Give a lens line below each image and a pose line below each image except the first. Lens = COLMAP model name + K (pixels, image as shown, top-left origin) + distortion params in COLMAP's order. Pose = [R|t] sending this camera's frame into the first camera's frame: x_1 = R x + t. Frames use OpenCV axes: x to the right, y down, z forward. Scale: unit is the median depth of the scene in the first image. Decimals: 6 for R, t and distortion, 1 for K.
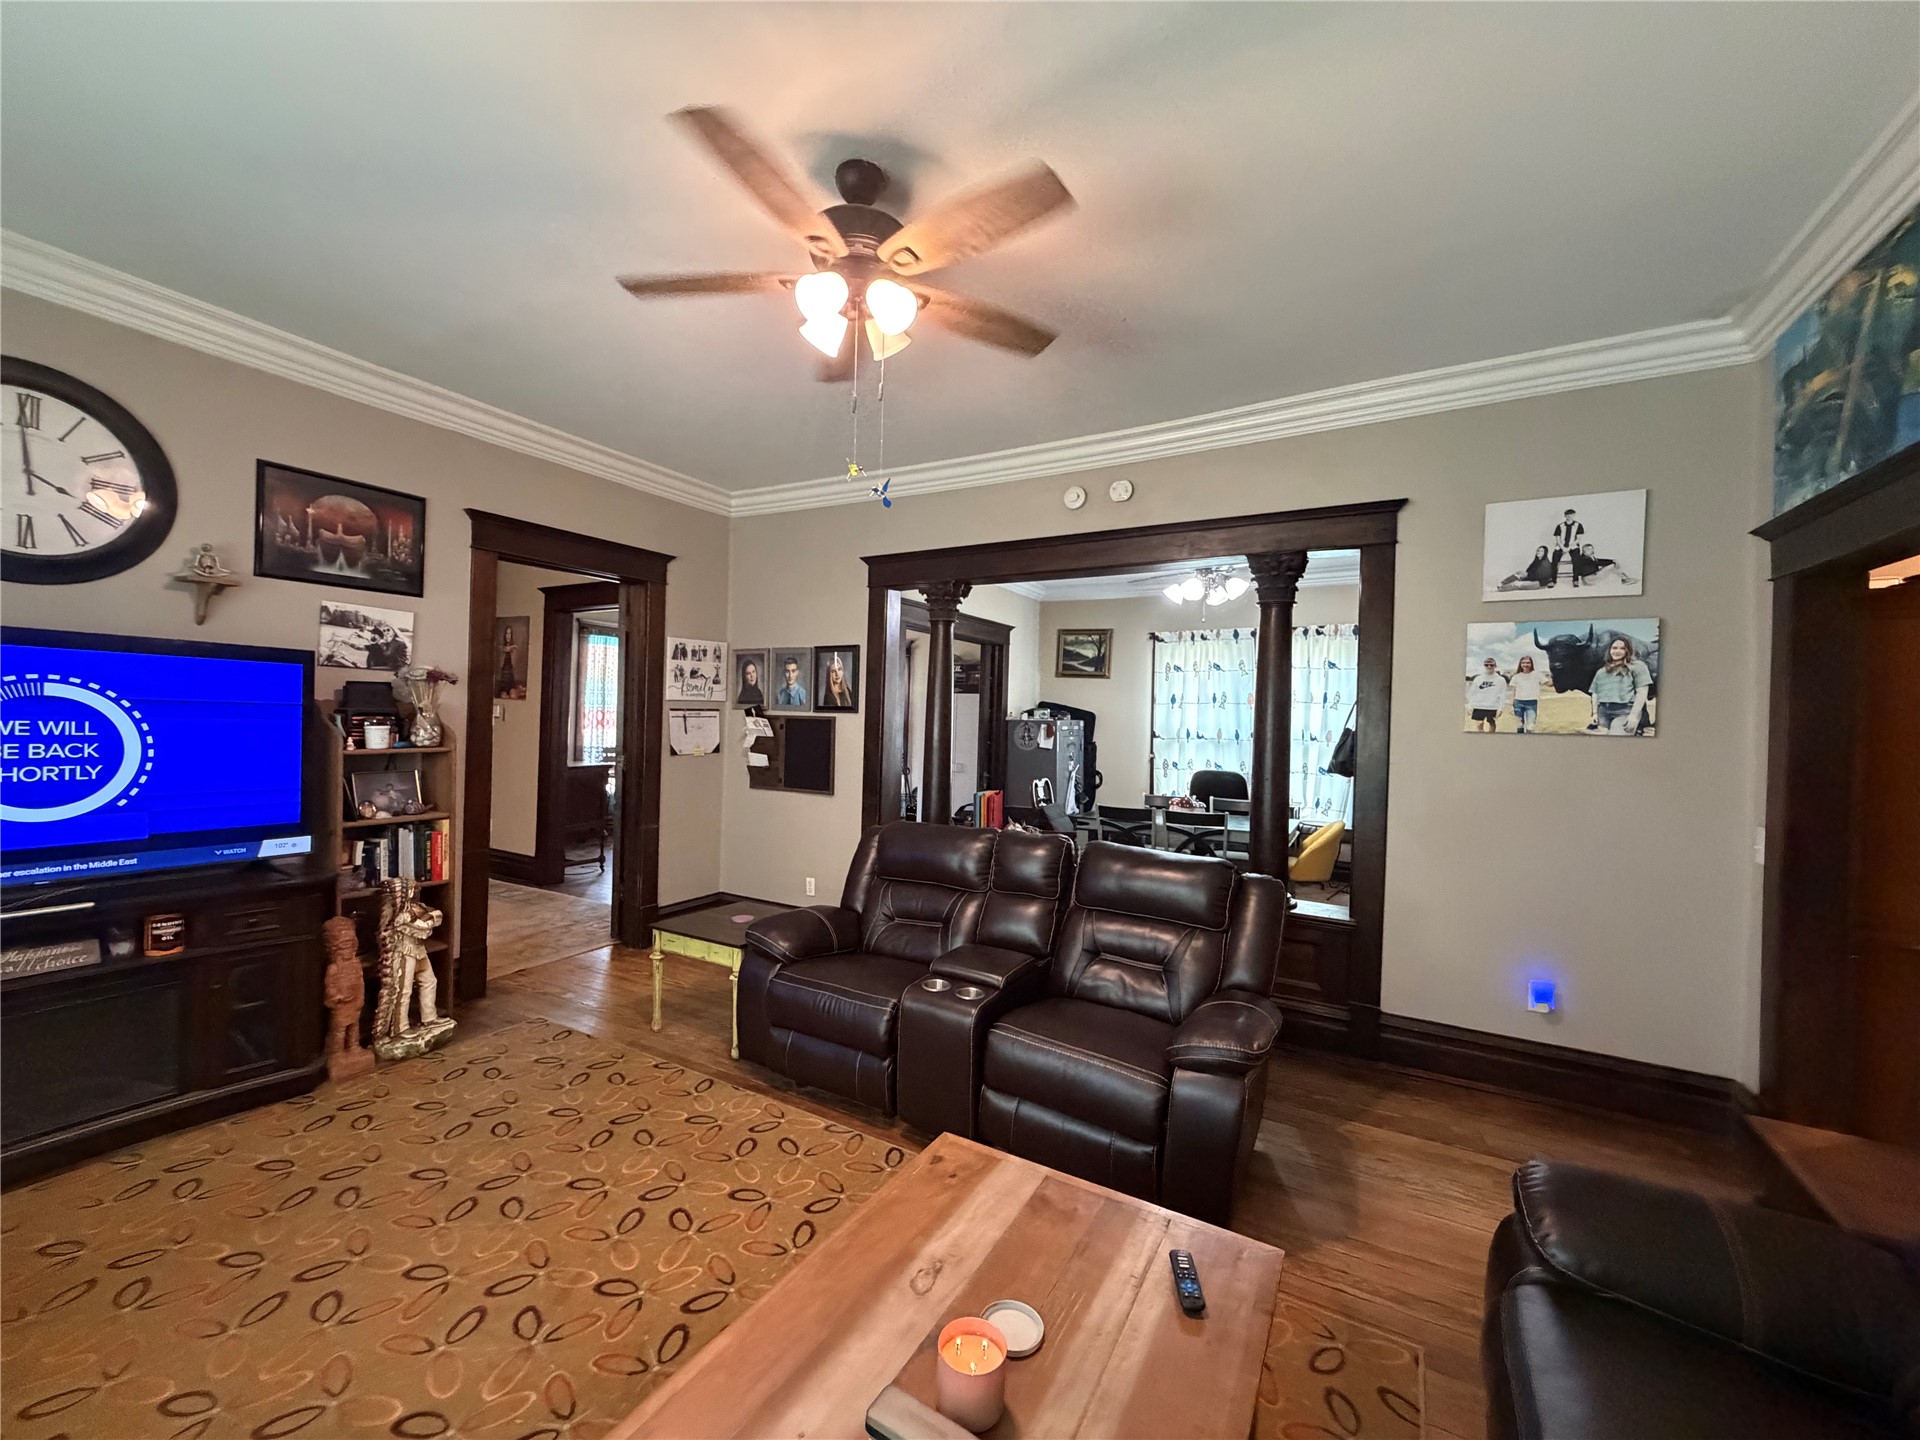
lens RADIAL K [[760.8, 0, 956.8], [0, 760.8, 721.5], [0, 0, 1]] dist [0.000880, 0.000053]
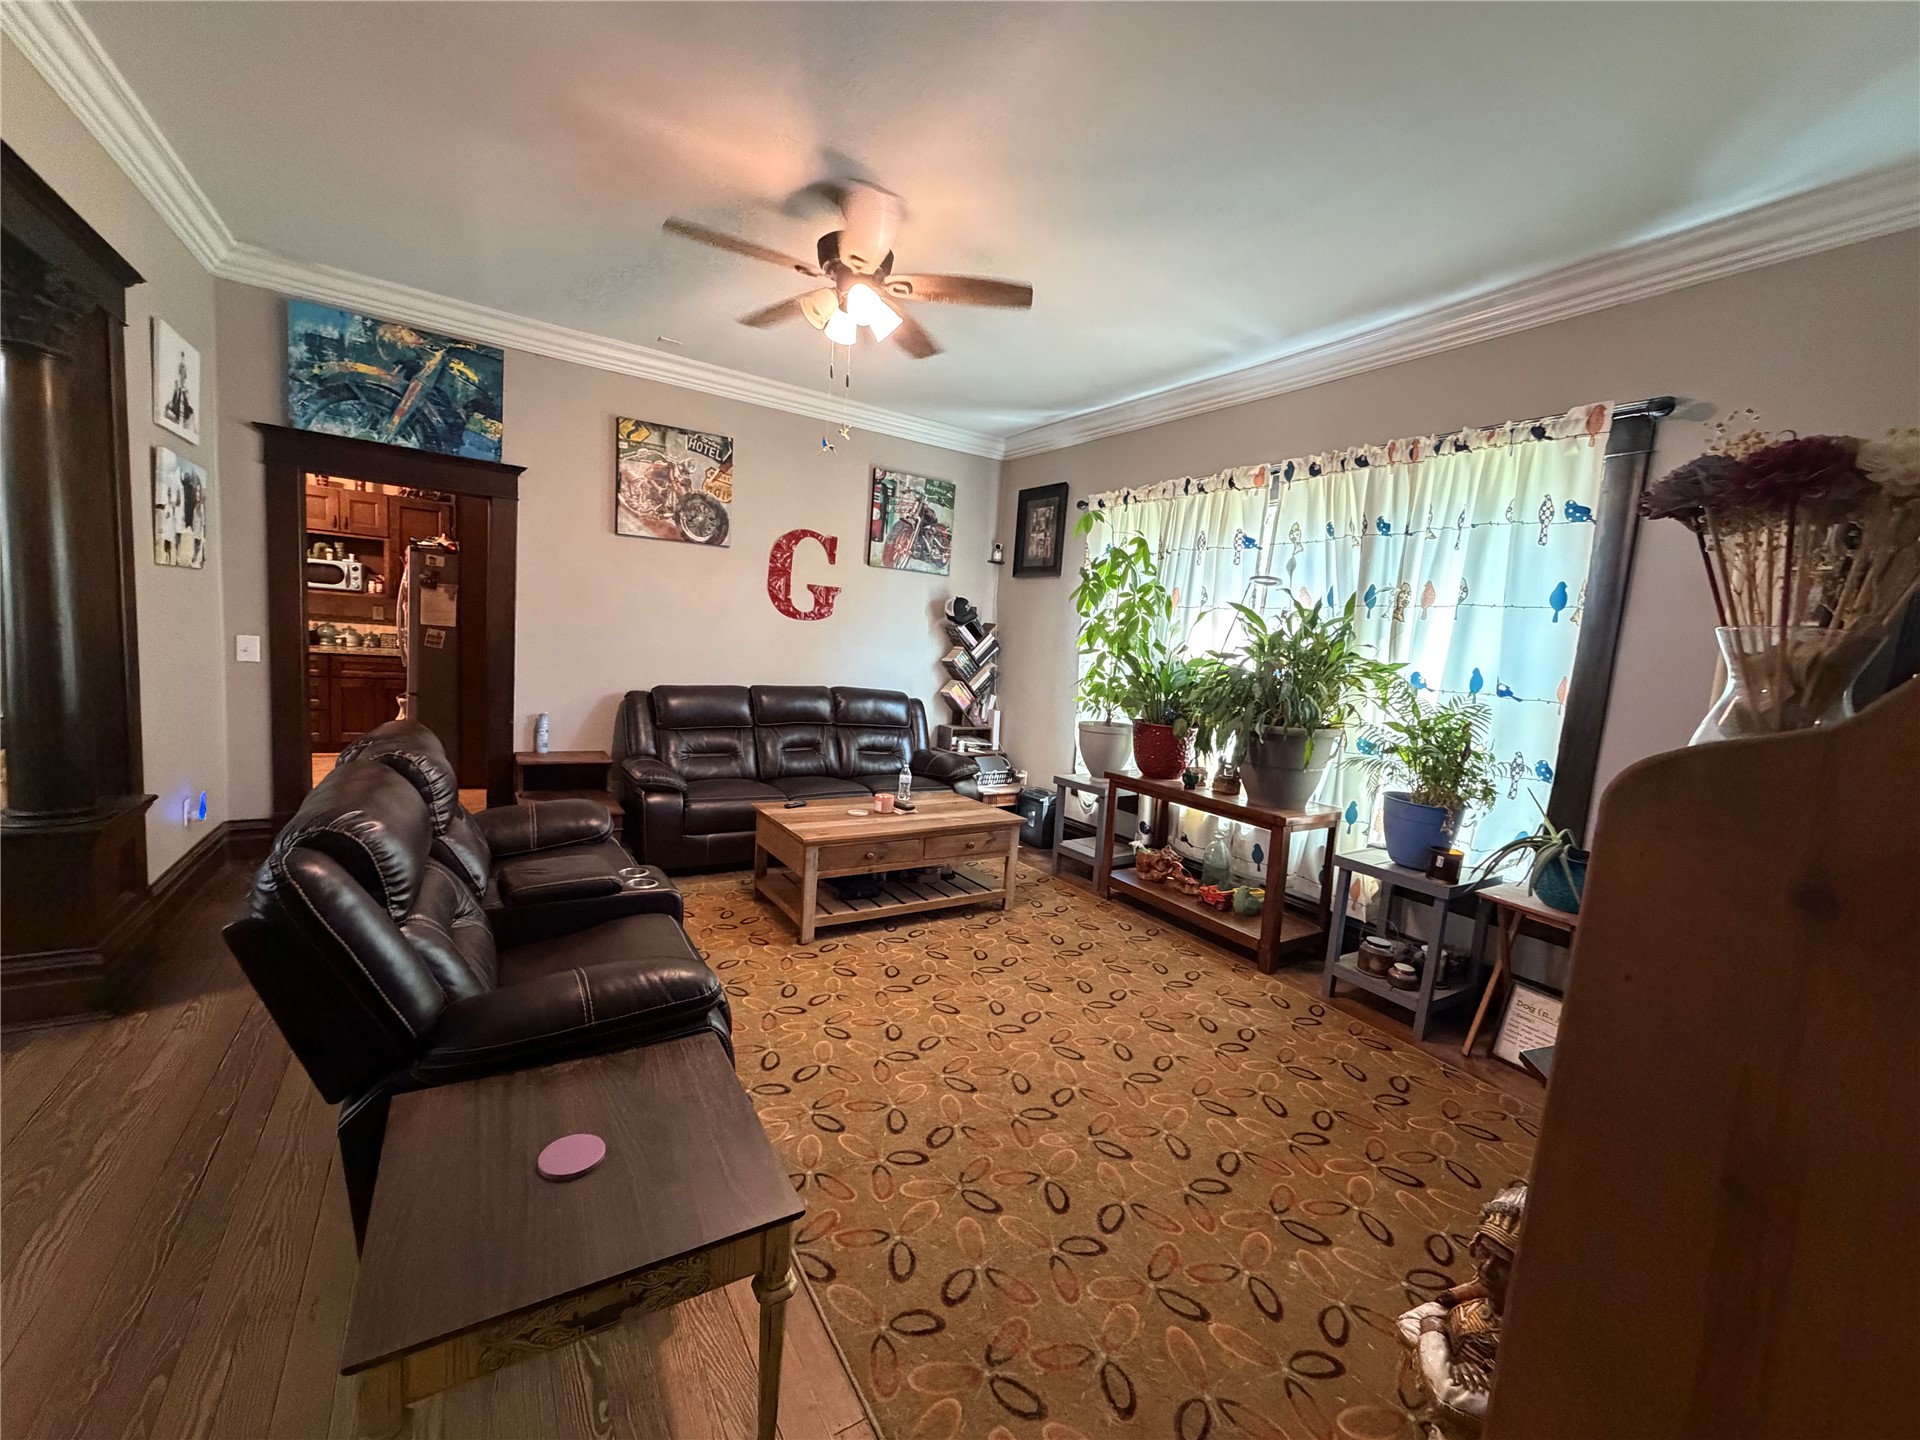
lens RADIAL K [[760.8, 0, 956.6], [0, 760.8, 721.2], [0, 0, 1]] dist [0.000880, 0.000053]
pose [[-0.876941, -0.140468, 0.459613, -0.897674], [-0.090784, 0.987533, 0.128597, -0.008492], [-0.471947, 0.071046, -0.878760, 1.895332]]
